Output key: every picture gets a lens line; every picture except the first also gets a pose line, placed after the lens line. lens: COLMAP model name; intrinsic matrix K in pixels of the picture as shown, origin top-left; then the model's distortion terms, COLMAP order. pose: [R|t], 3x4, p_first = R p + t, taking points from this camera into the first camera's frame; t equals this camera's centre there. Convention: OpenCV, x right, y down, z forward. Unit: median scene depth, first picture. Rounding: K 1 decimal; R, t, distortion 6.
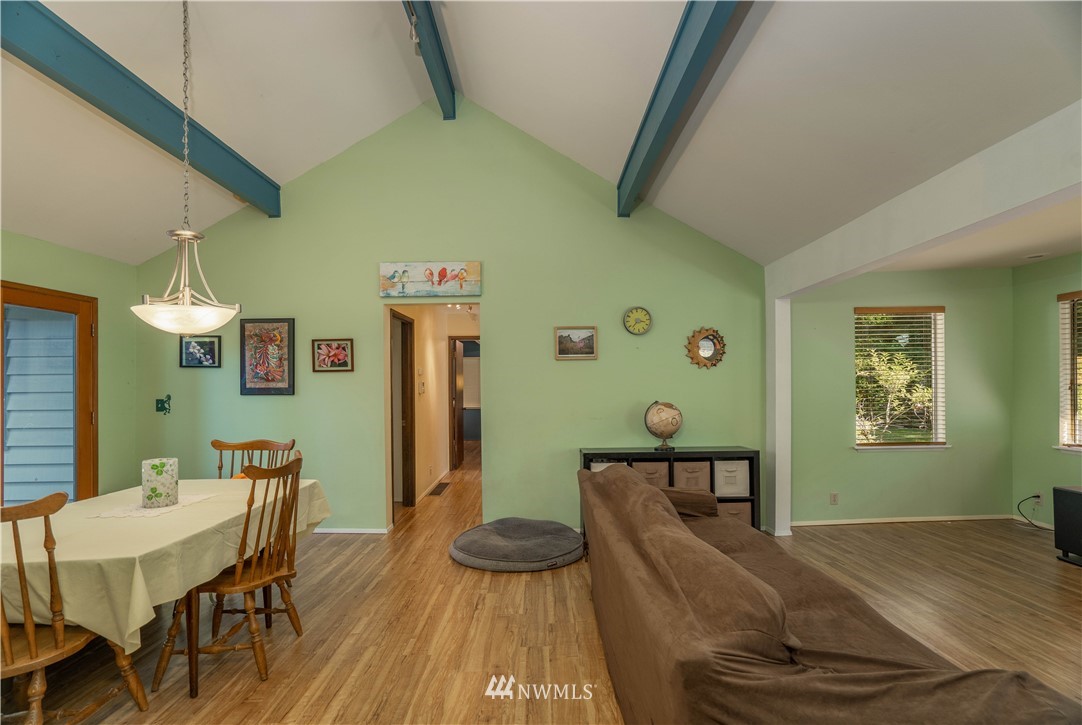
lens RADIAL K [[498.5, 0, 530.3], [0, 498.5, 387.0], [0, 0, 1]] dist [-0.012587, 0.001773]
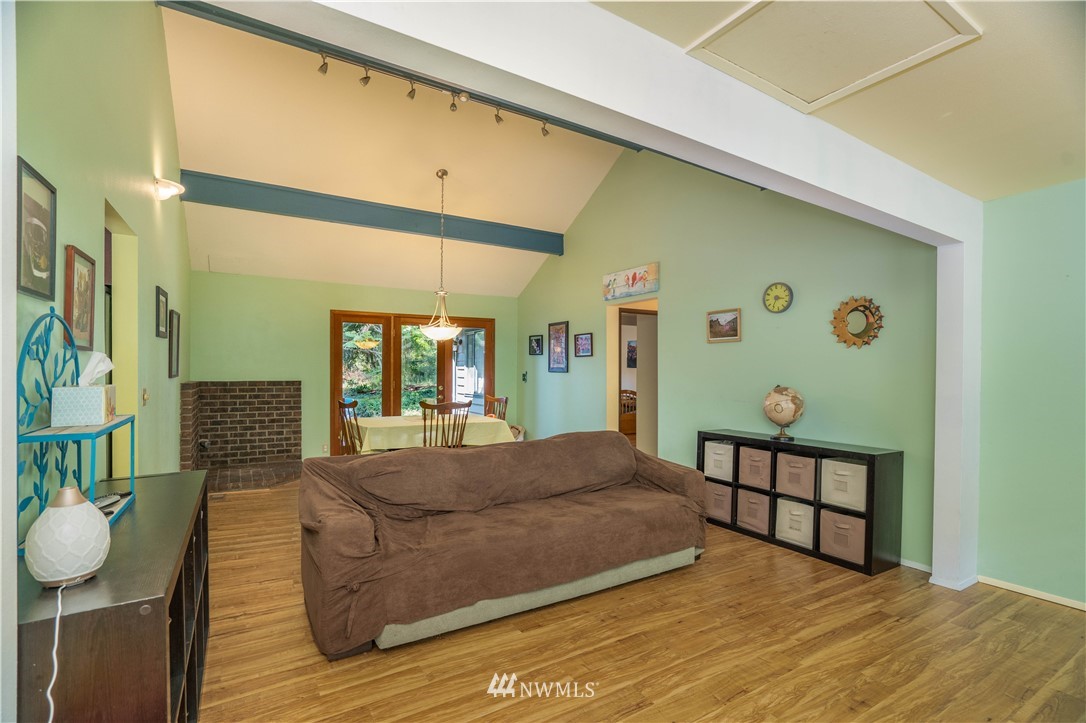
lens RADIAL K [[500.3, 0, 539.3], [0, 500.3, 366.8], [0, 0, 1]] dist [-0.012587, 0.001773]
pose [[0.523154, 0.006888, -0.852211, 0.769650], [-0.018440, 0.999825, -0.003239, 0.005618], [0.852039, 0.017409, 0.523189, 0.145197]]
